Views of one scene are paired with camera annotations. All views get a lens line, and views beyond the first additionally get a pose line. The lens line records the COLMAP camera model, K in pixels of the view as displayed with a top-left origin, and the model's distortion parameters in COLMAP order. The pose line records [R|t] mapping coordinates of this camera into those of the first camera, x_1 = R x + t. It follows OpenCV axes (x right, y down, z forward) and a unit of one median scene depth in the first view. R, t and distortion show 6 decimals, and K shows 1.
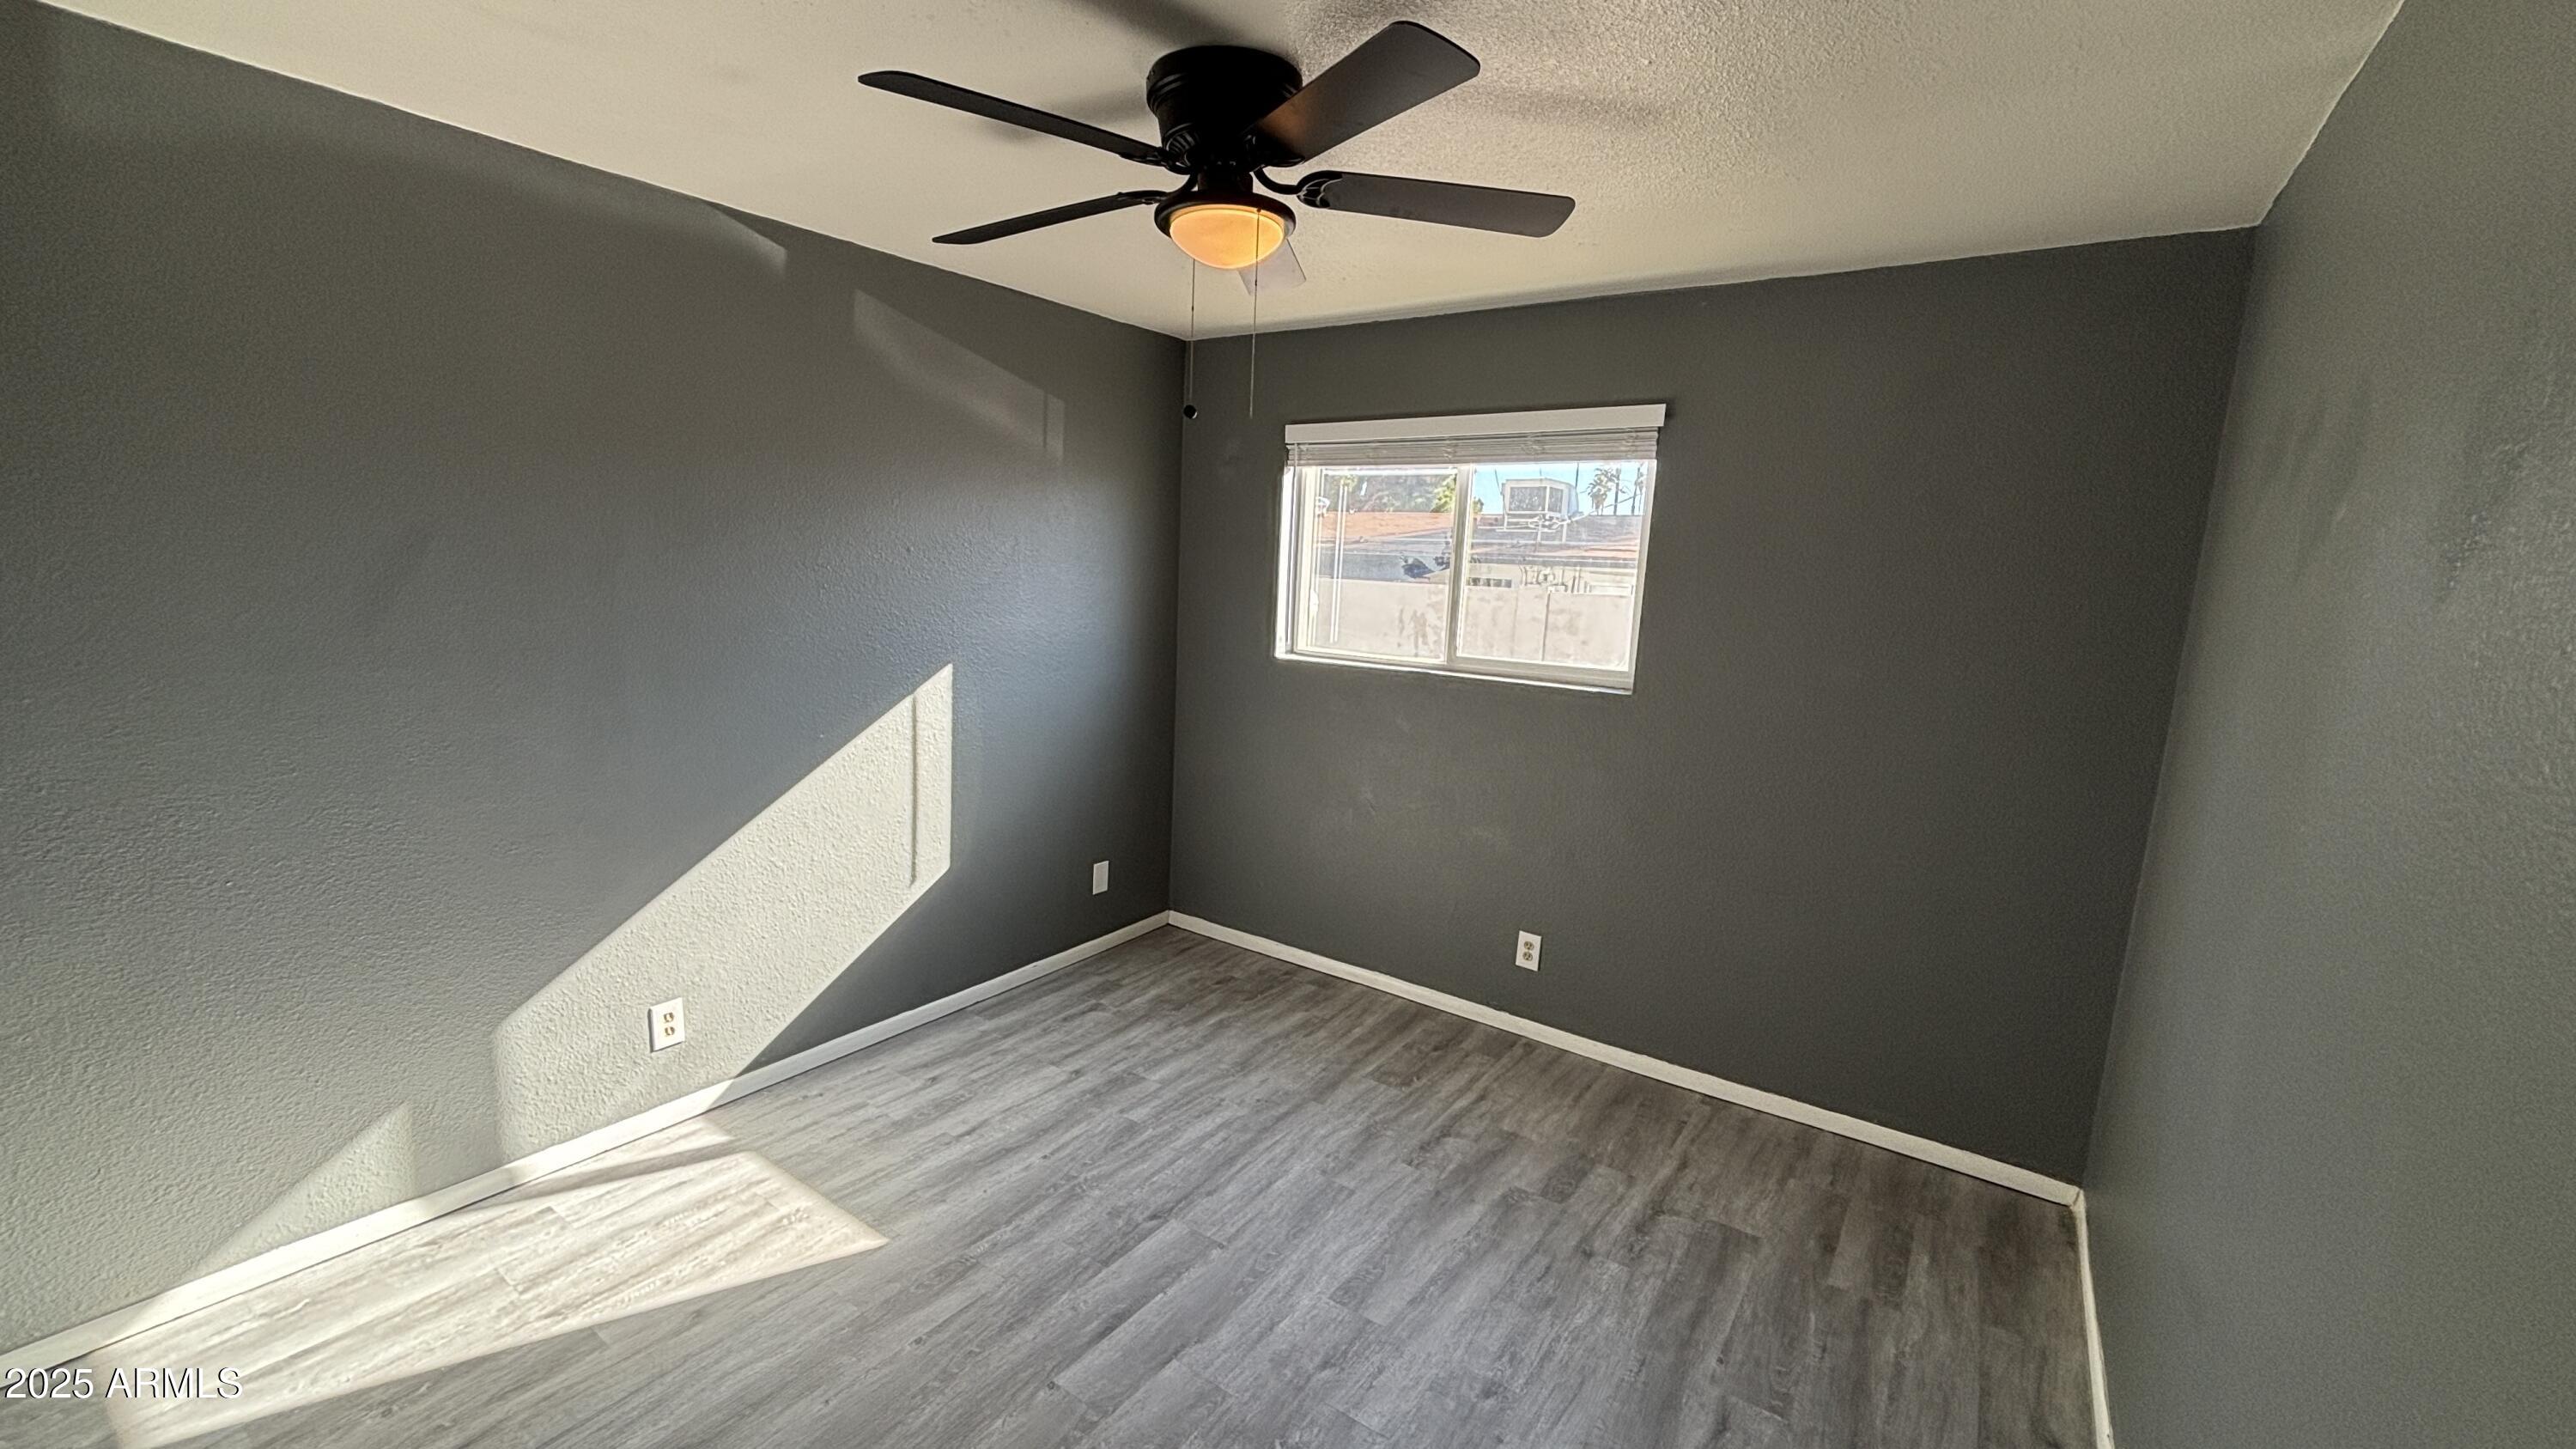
lens RADIAL K [[1029.1, 0, 1280.0], [0, 1029.1, 728.3], [0, 0, 1]] dist [0.002934, -0.002661]
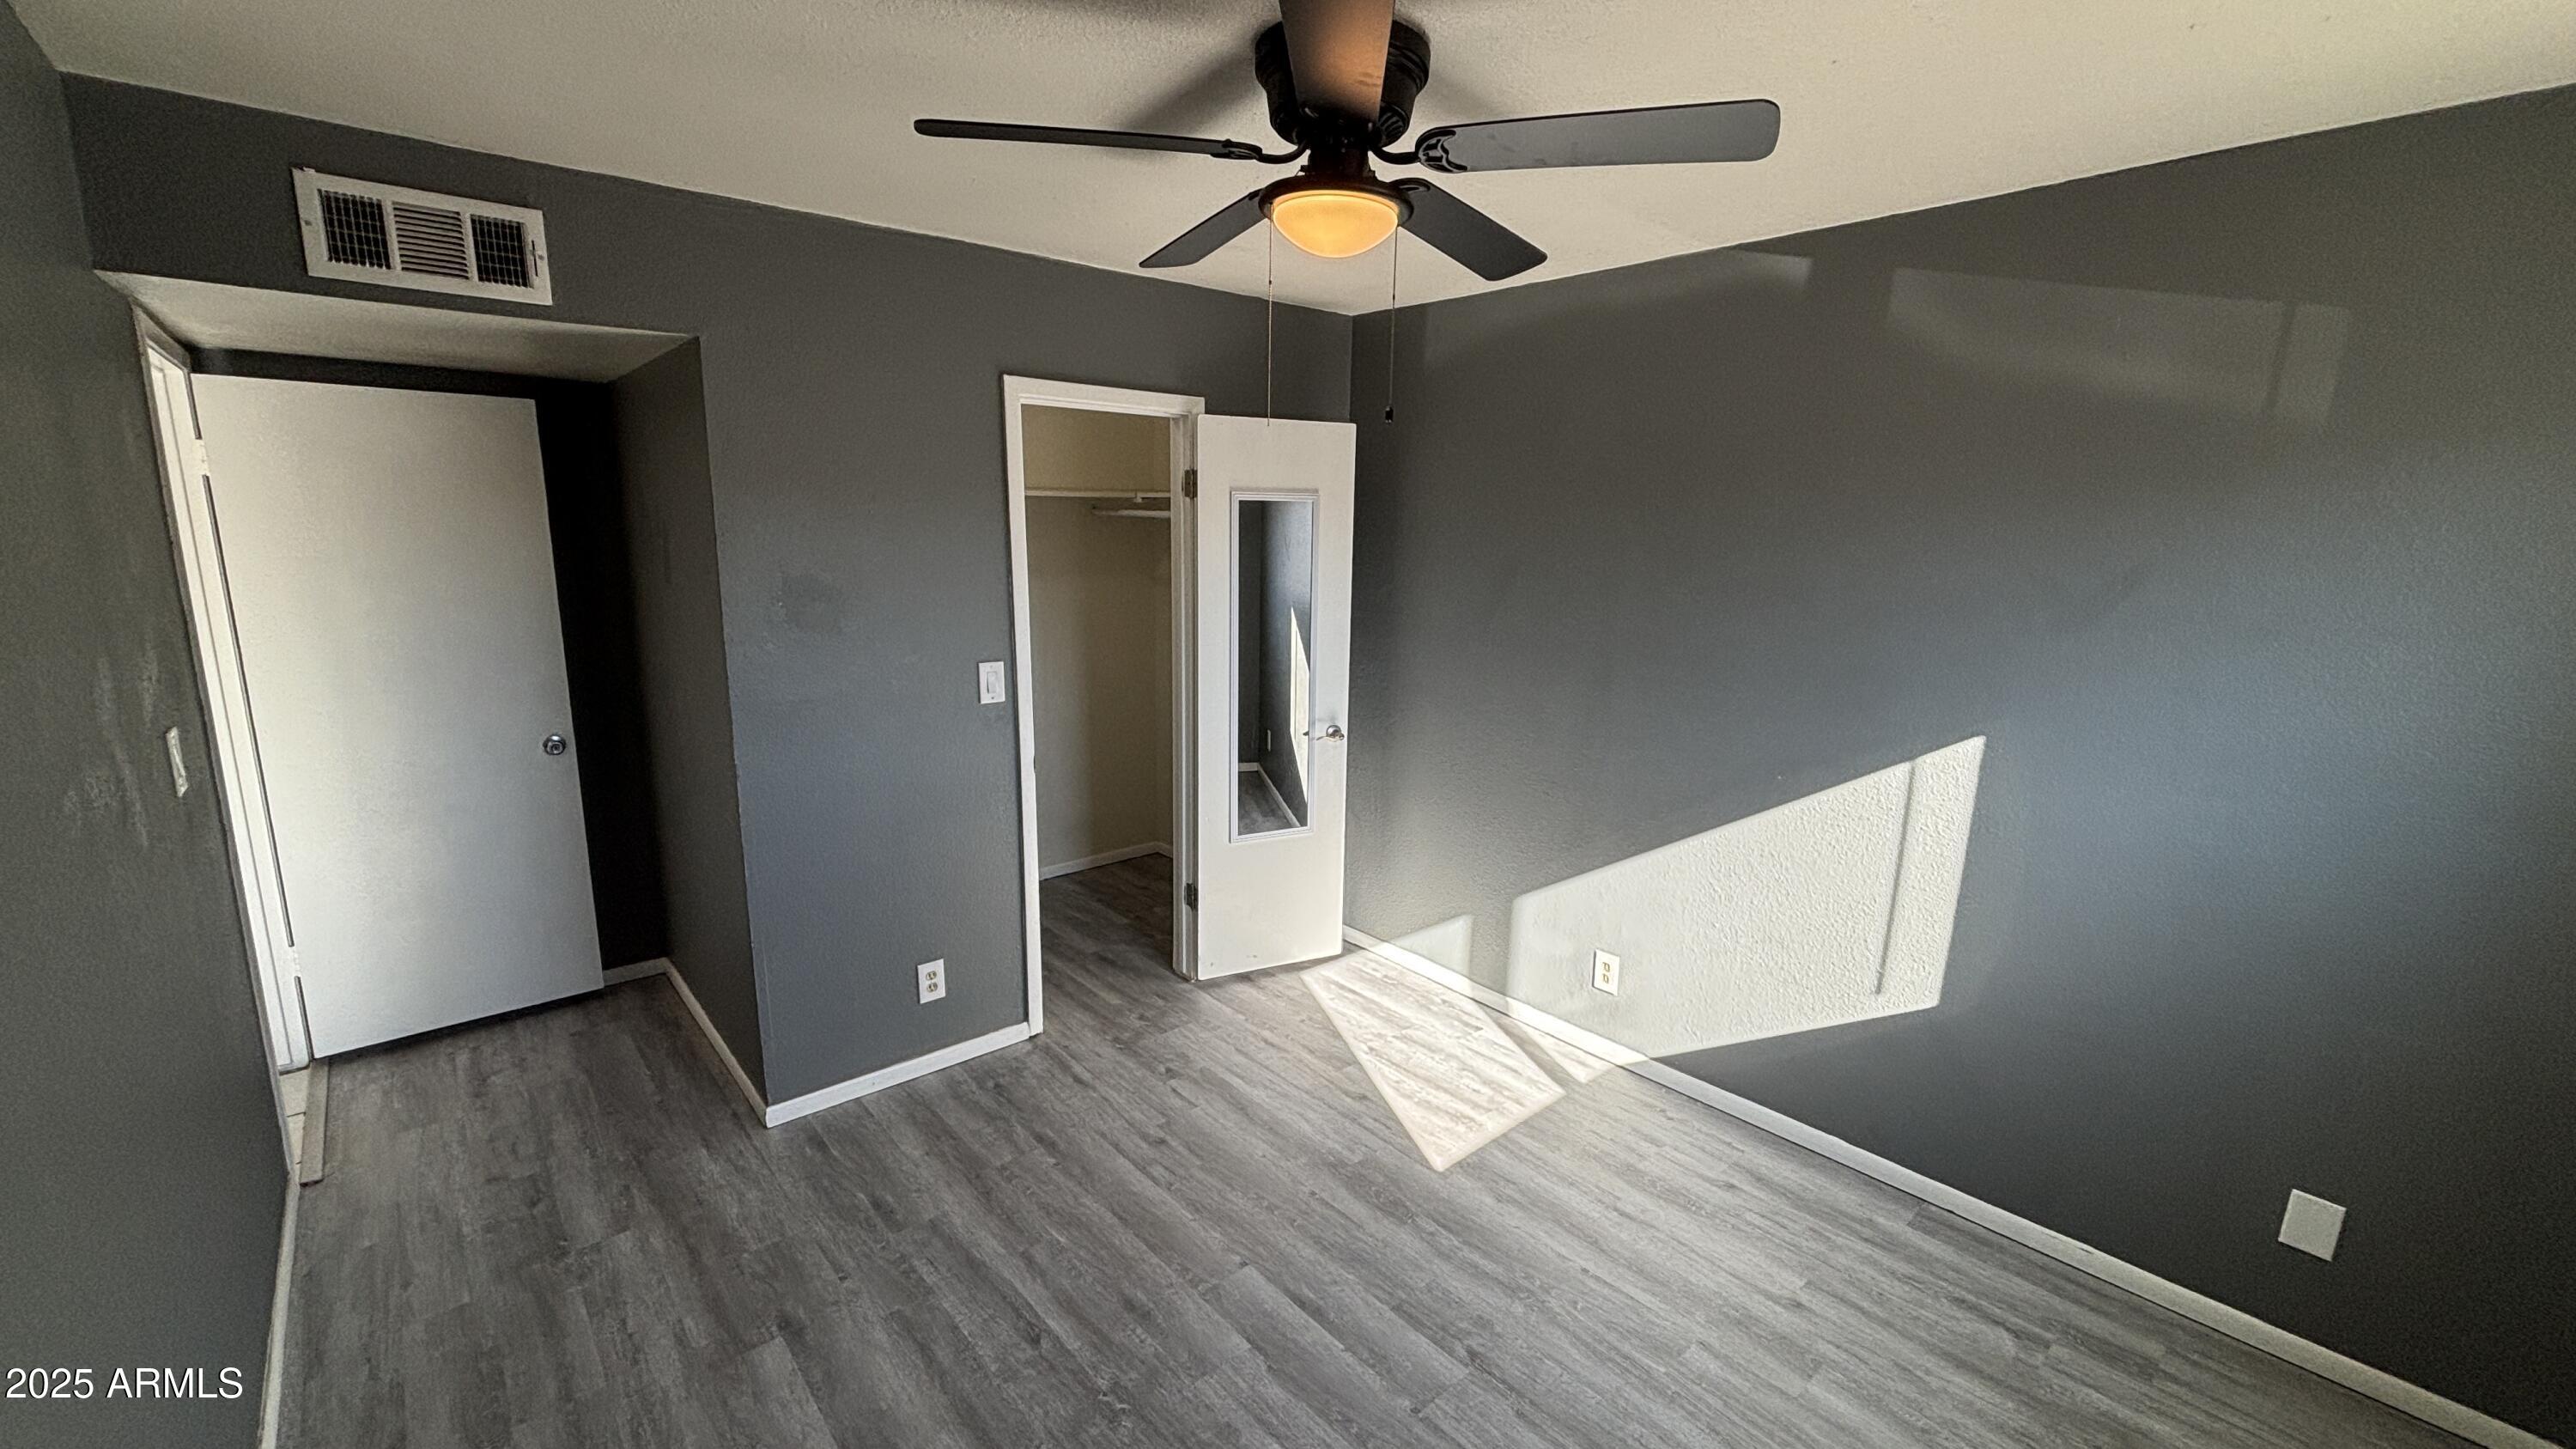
lens RADIAL K [[1029.1, 0, 1280.6], [0, 1029.1, 721.2], [0, 0, 1]] dist [0.002934, -0.002661]
pose [[-0.224592, 0.140275, -0.964304, 0.625532], [-0.192973, 0.963584, 0.185114, -0.144875], [0.955154, 0.227660, -0.189344, 0.851589]]
